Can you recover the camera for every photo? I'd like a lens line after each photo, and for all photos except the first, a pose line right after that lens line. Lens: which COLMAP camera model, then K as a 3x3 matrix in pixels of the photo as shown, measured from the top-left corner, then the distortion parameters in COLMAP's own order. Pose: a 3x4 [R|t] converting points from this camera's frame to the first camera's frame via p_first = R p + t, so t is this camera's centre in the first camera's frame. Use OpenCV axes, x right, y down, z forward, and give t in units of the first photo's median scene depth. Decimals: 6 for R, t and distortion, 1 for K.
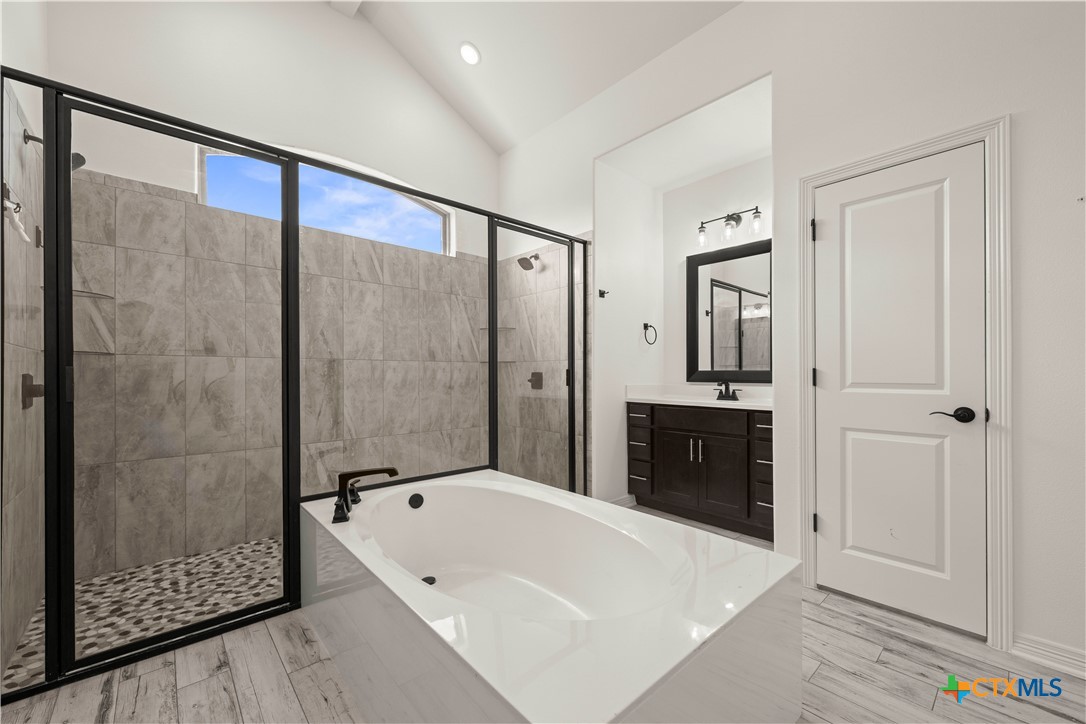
lens RADIAL K [[430.0, 0, 543.5], [0, 430.0, 376.0], [0, 0, 1]] dist [0.000321, -0.000767]
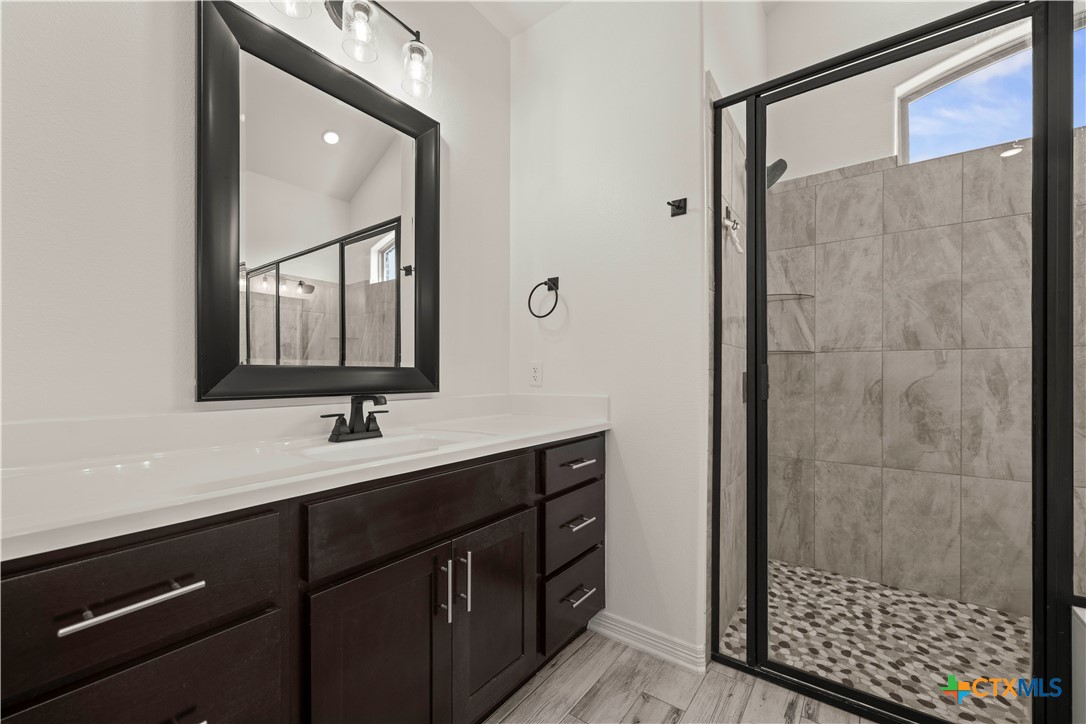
lens RADIAL K [[430.0, 0, 558.3], [0, 430.0, 374.0], [0, 0, 1]] dist [0.000321, -0.000767]
pose [[0.211689, 0.002029, -0.977335, -0.130236], [-0.004132, 0.999991, 0.001181, 0.000776], [0.977328, 0.003789, 0.211695, 0.184830]]
